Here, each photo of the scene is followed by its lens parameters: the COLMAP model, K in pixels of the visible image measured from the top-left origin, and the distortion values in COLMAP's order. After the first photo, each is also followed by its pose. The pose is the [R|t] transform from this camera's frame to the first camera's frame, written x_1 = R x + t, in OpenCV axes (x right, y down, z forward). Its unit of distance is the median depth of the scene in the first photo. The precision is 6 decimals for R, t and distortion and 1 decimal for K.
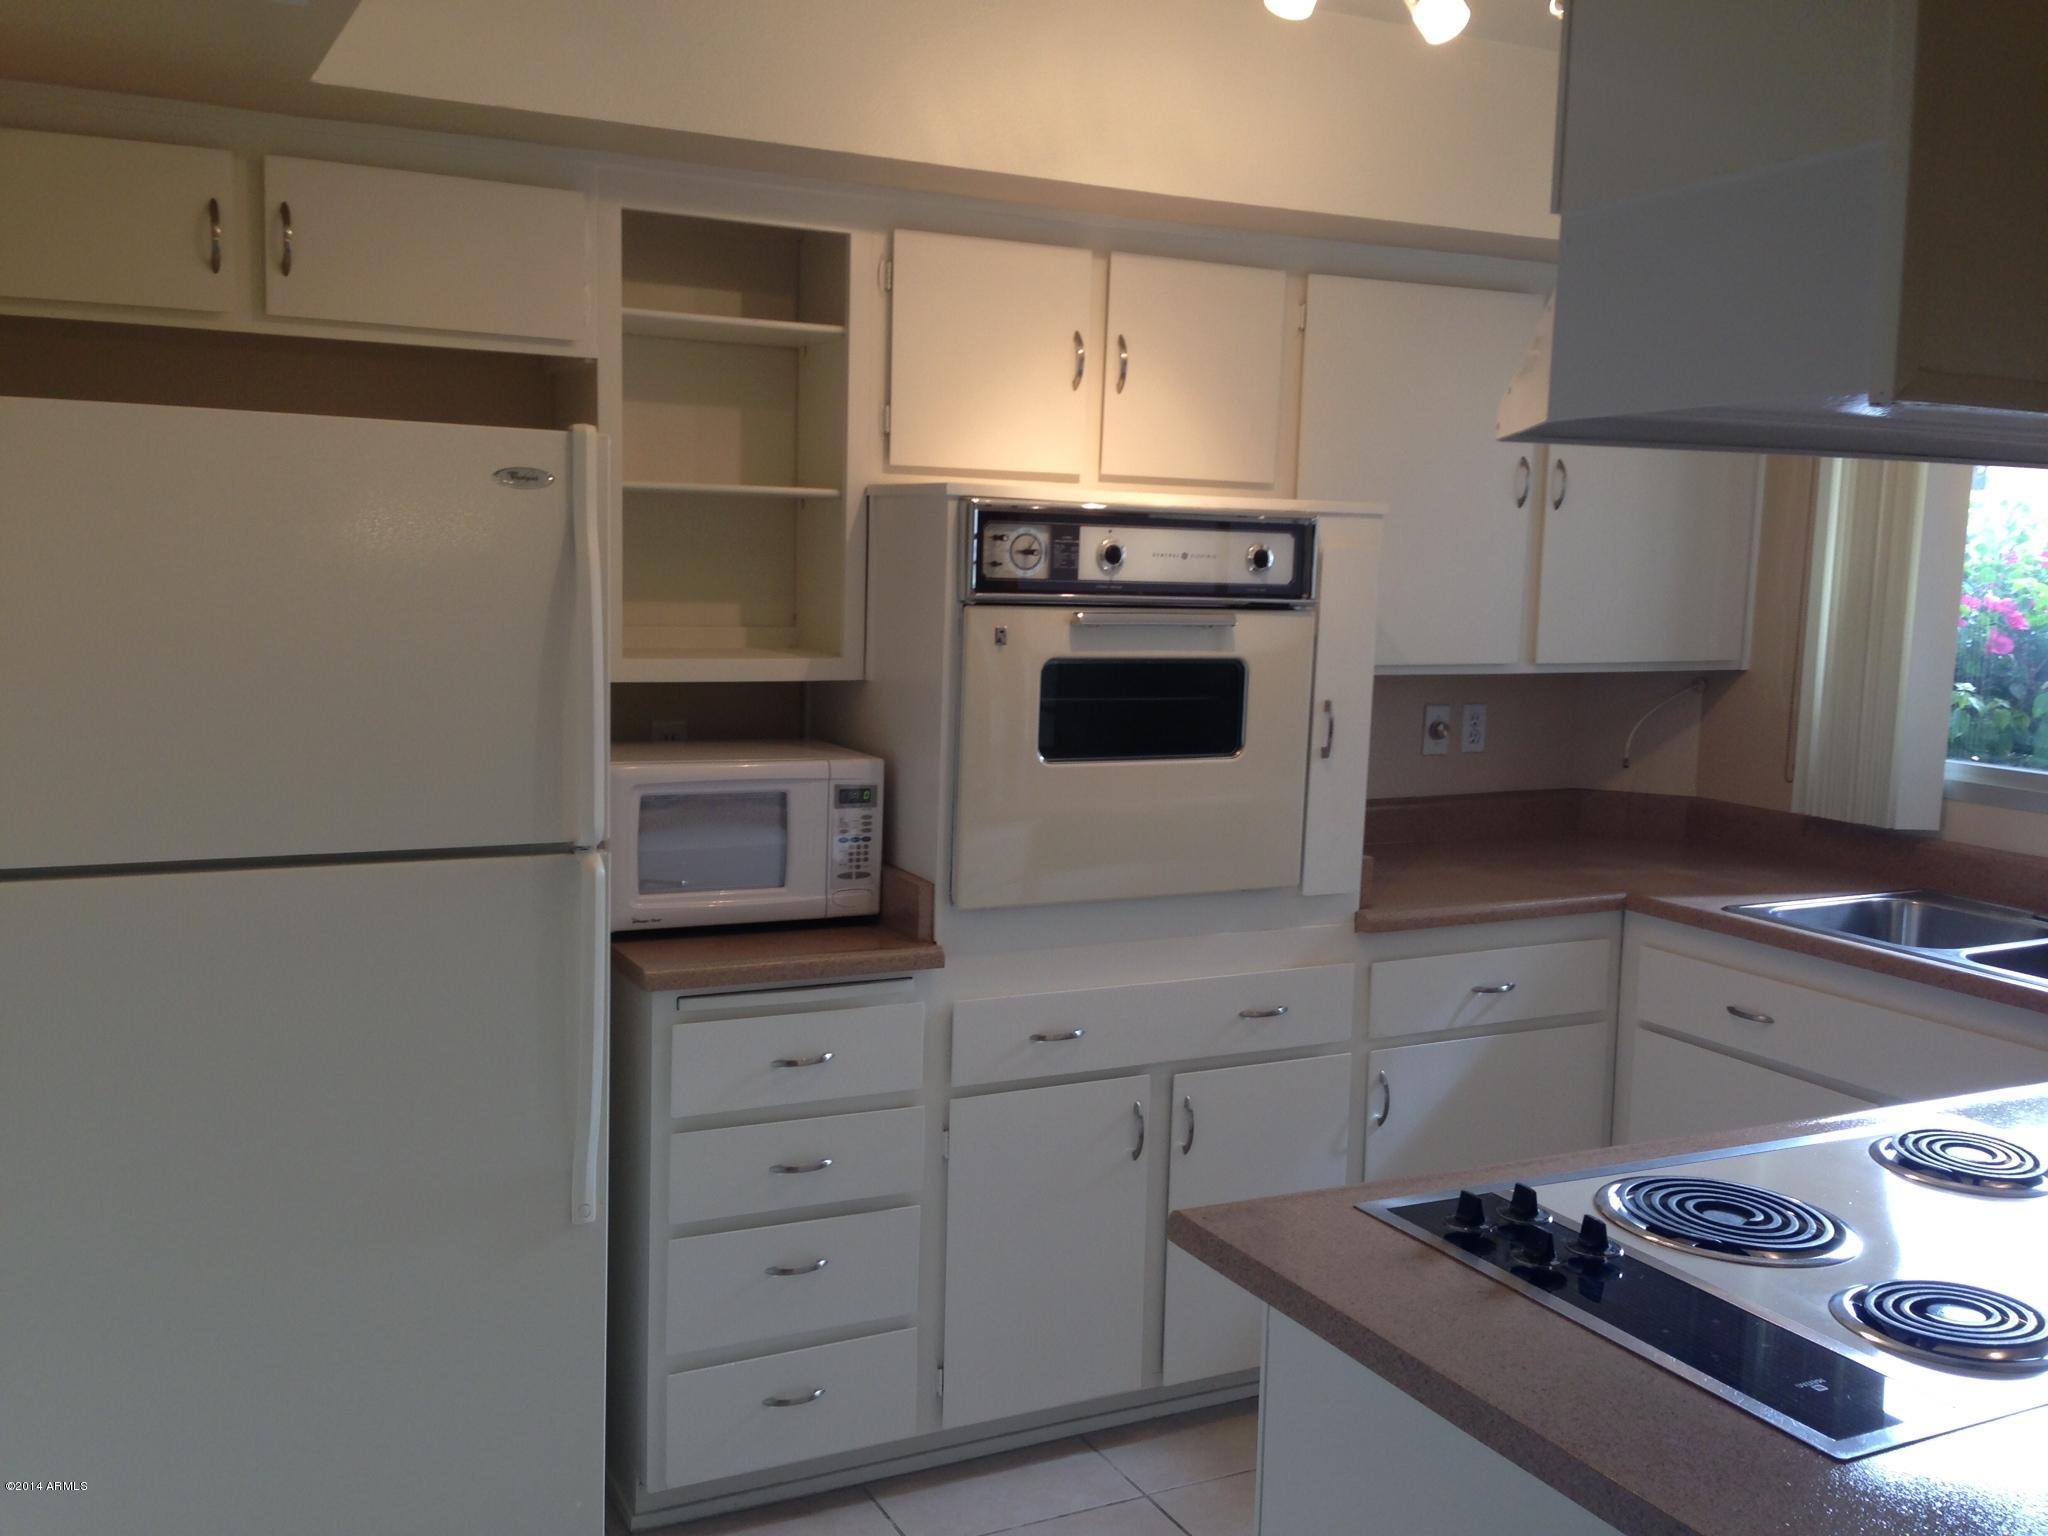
lens RADIAL K [[1872.4, 0, 1024.4], [0, 1872.4, 811.2], [0, 0, 1]] dist [0.112275, -0.263918]
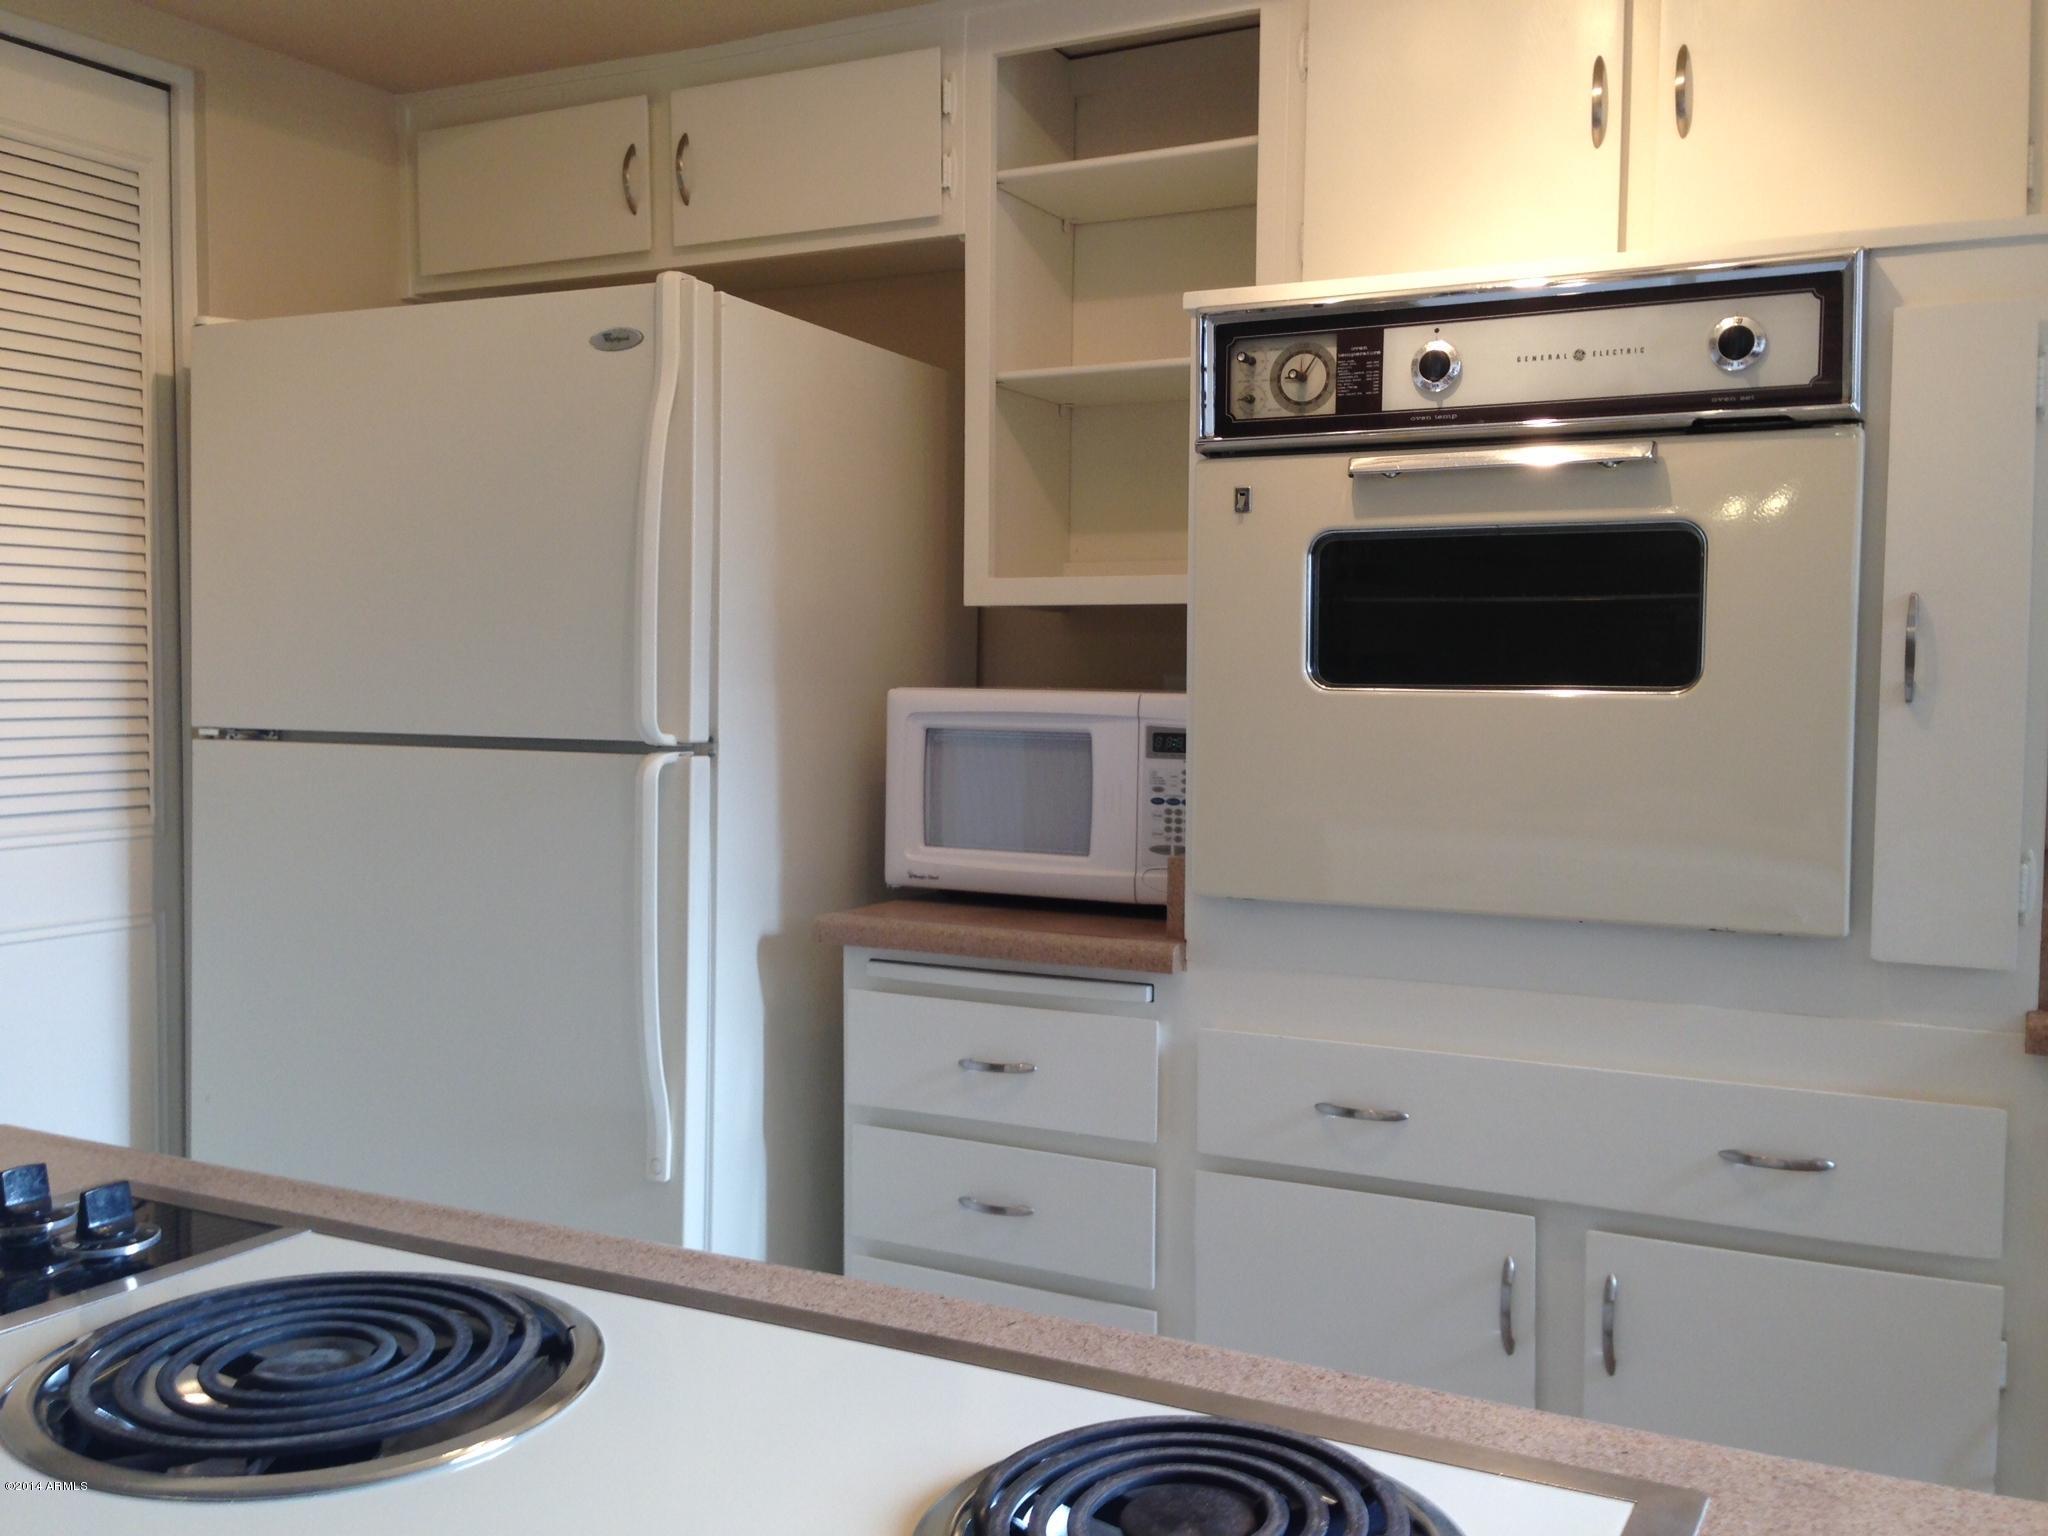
lens RADIAL K [[1888.6, 0, 1031.4], [0, 1888.6, 772.5], [0, 0, 1]] dist [0.048123, -0.007691]
pose [[0.580326, 0.015824, -0.814231, 0.498540], [-0.103165, 0.993185, -0.054226, 0.051302], [0.807824, 0.115469, 0.578003, 0.529511]]
